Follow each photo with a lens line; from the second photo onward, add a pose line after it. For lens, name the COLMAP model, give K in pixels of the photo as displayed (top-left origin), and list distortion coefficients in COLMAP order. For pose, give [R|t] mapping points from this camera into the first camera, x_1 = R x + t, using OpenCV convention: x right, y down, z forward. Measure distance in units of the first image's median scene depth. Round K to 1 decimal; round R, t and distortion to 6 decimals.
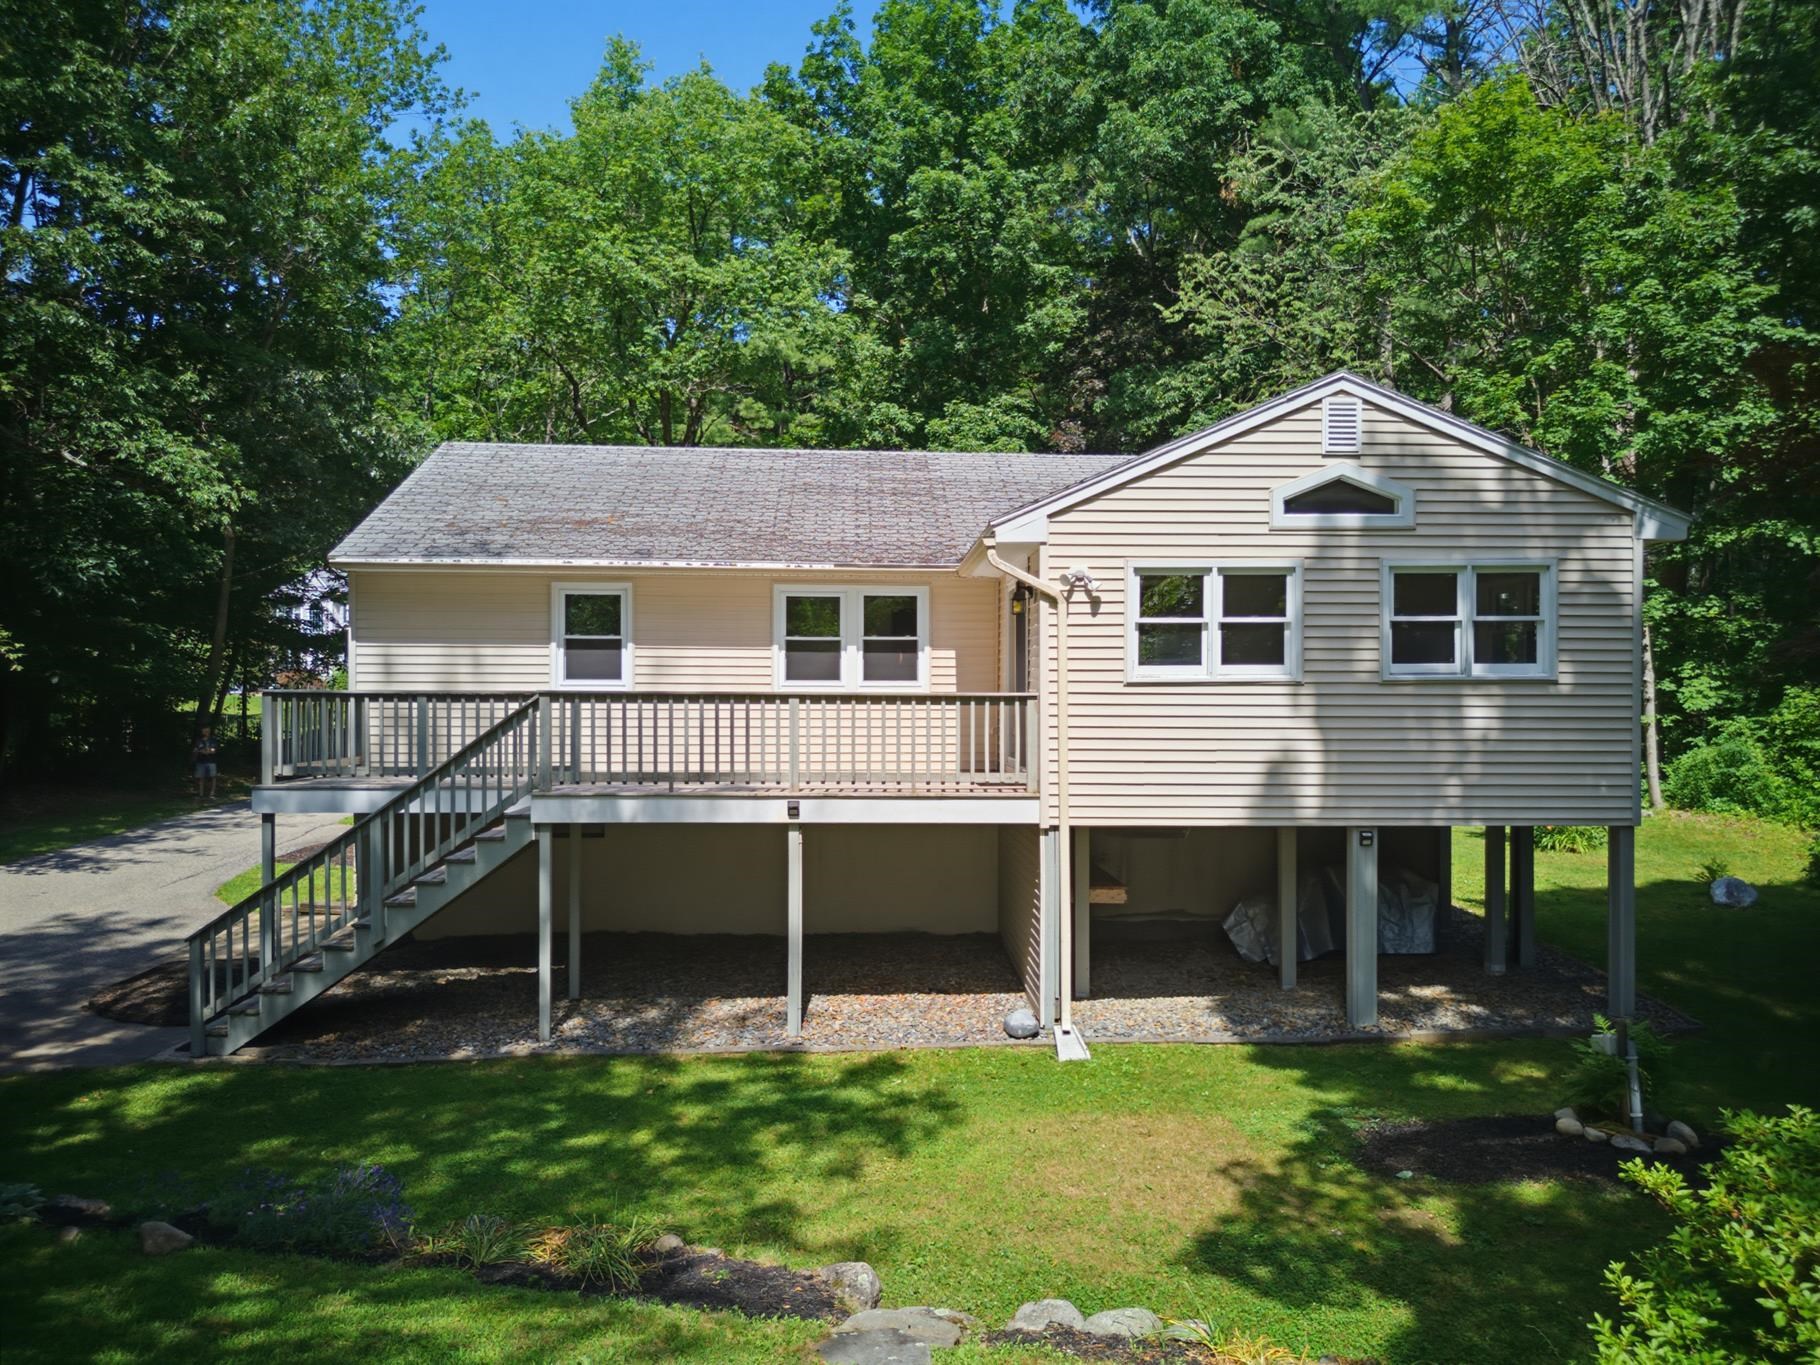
lens RADIAL K [[1299.2, 0, 913.5], [0, 1299.2, 688.5], [0, 0, 1]] dist [0.026295, -0.023672]
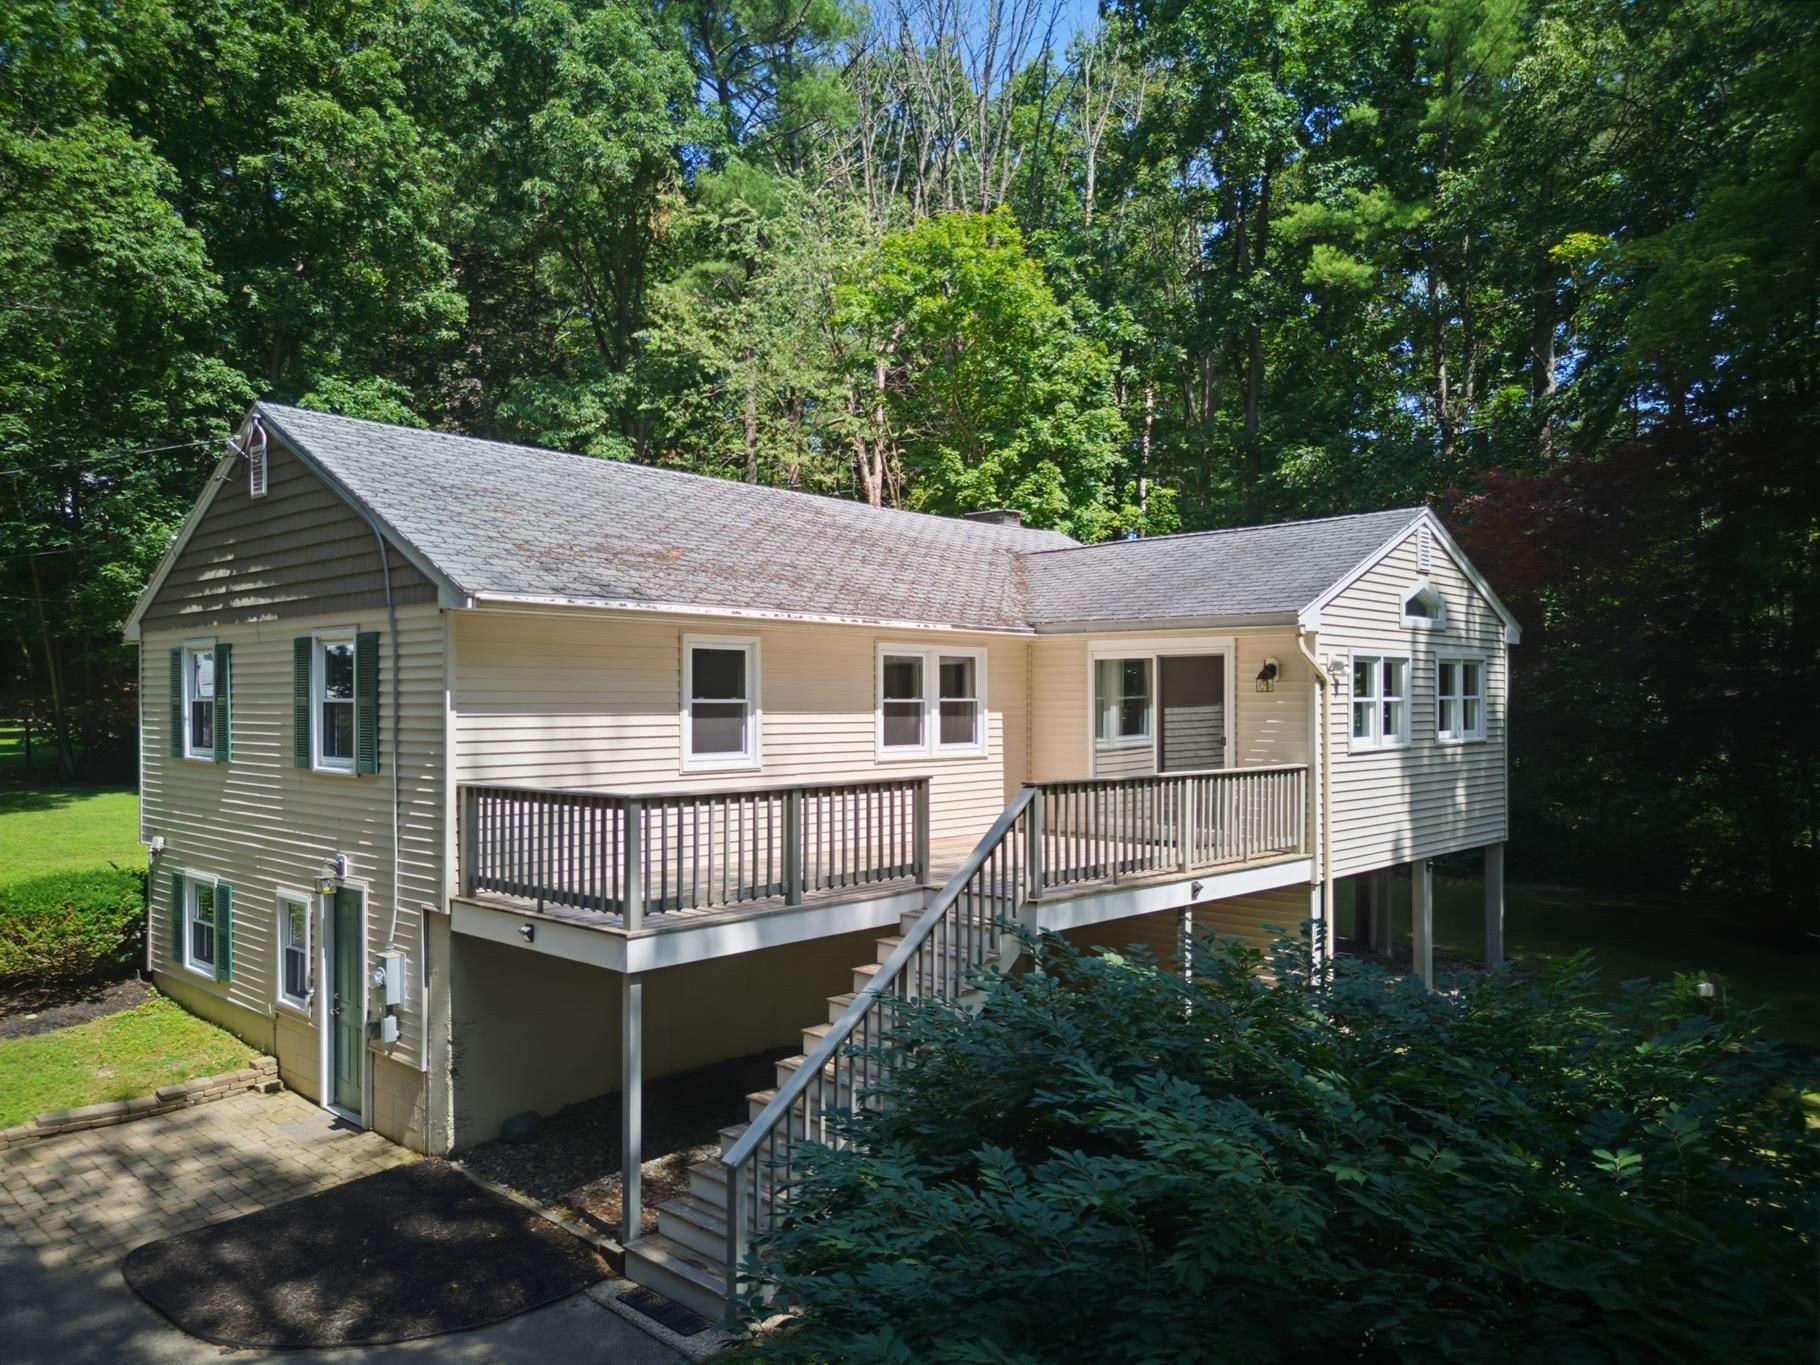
lens RADIAL K [[1299.2, 0, 910.2], [0, 1299.2, 687.0], [0, 0, 1]] dist [0.026295, -0.023672]
pose [[0.699827, 0.001643, 0.714310, -0.942328], [-0.000698, 0.999998, -0.001616, -0.060640], [-0.714312, 0.000633, 0.699828, 0.443208]]
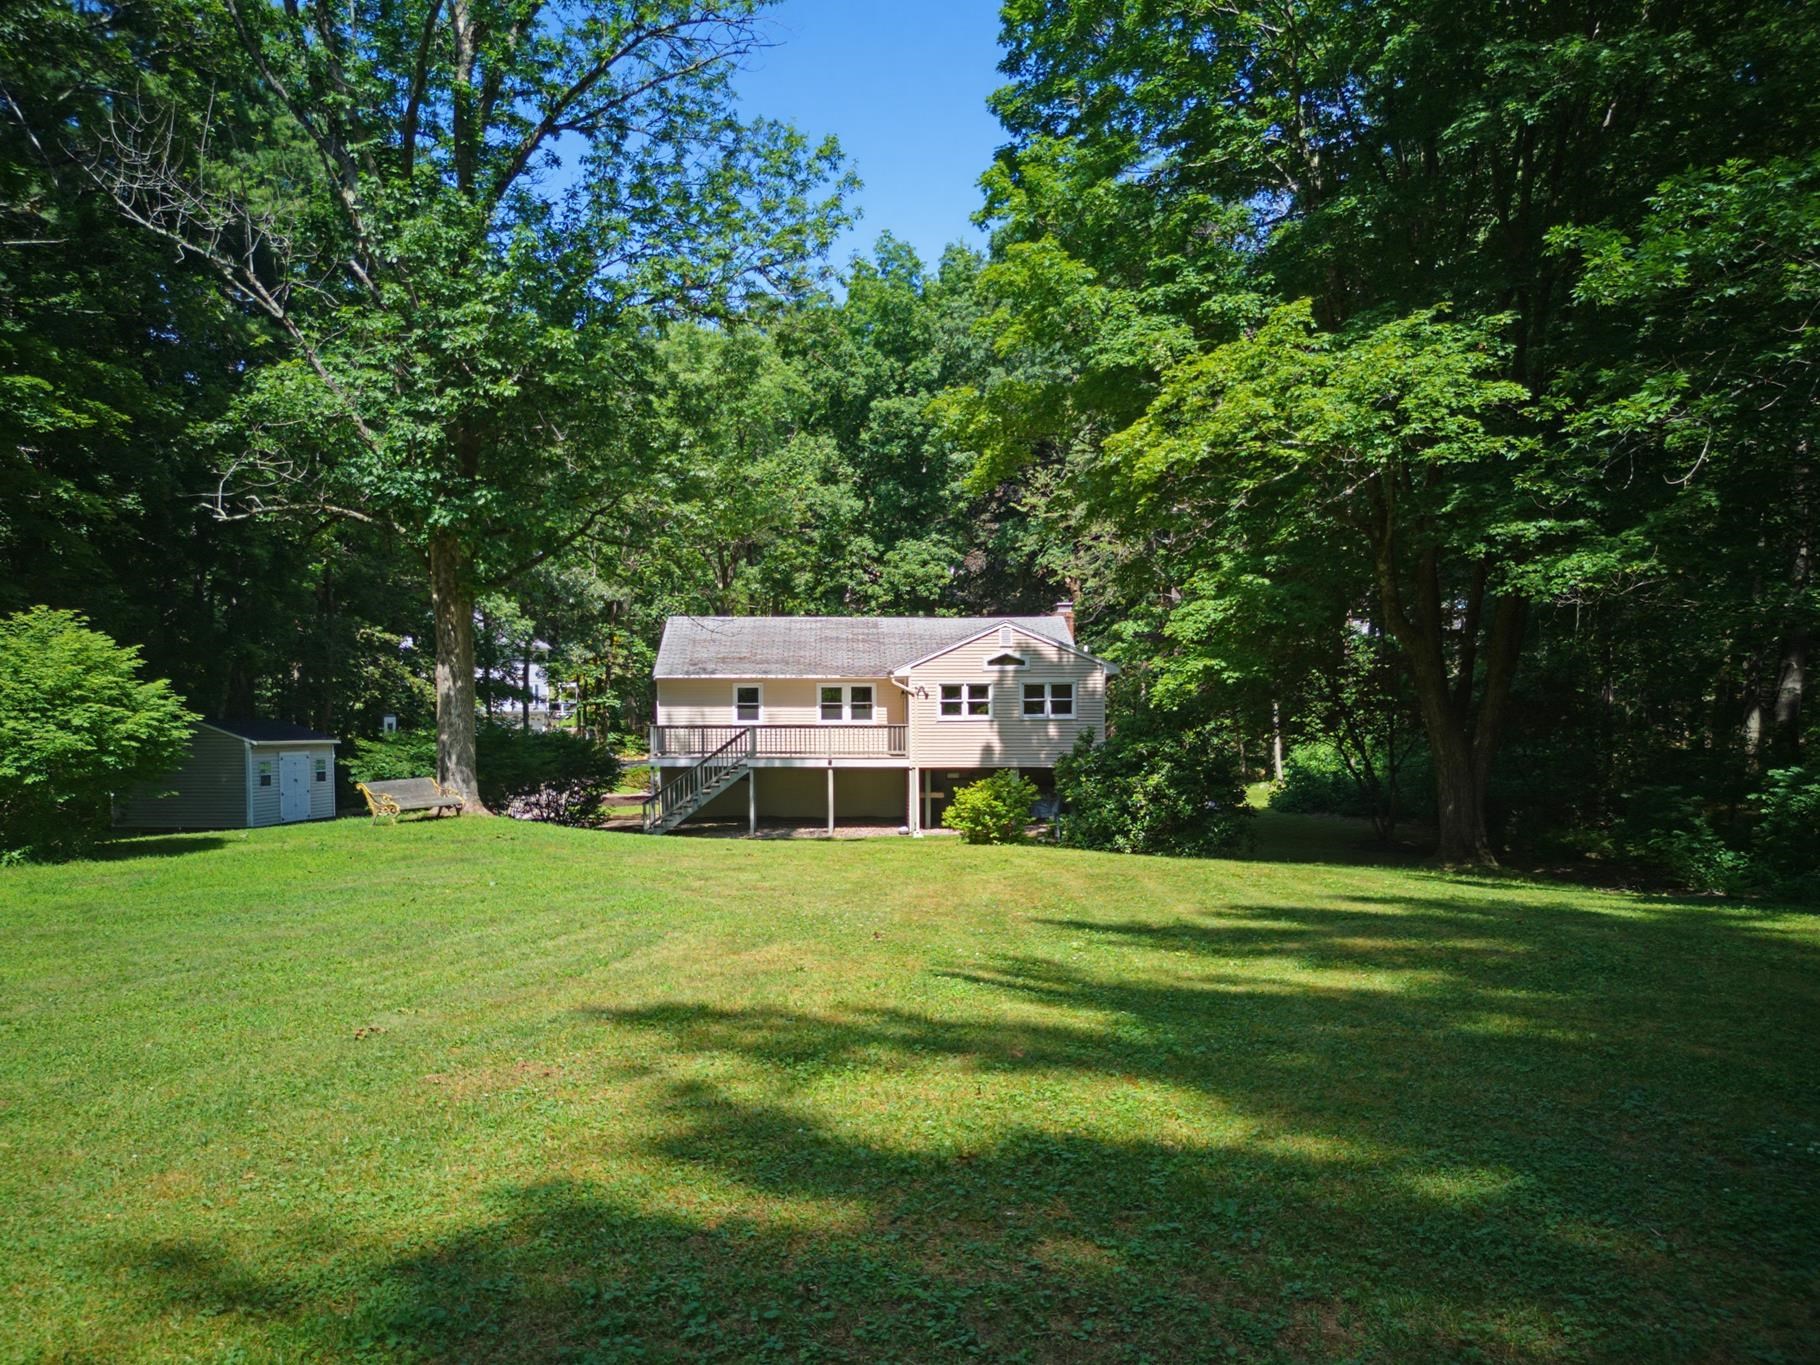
lens RADIAL K [[1299.2, 0, 906.8], [0, 1299.2, 689.8], [0, 0, 1]] dist [0.026295, -0.023672]
pose [[0.999886, -0.007225, 0.013255, 0.049998], [0.007472, 0.999798, -0.018659, -0.021173], [-0.013117, 0.018755, 0.999738, -2.061220]]
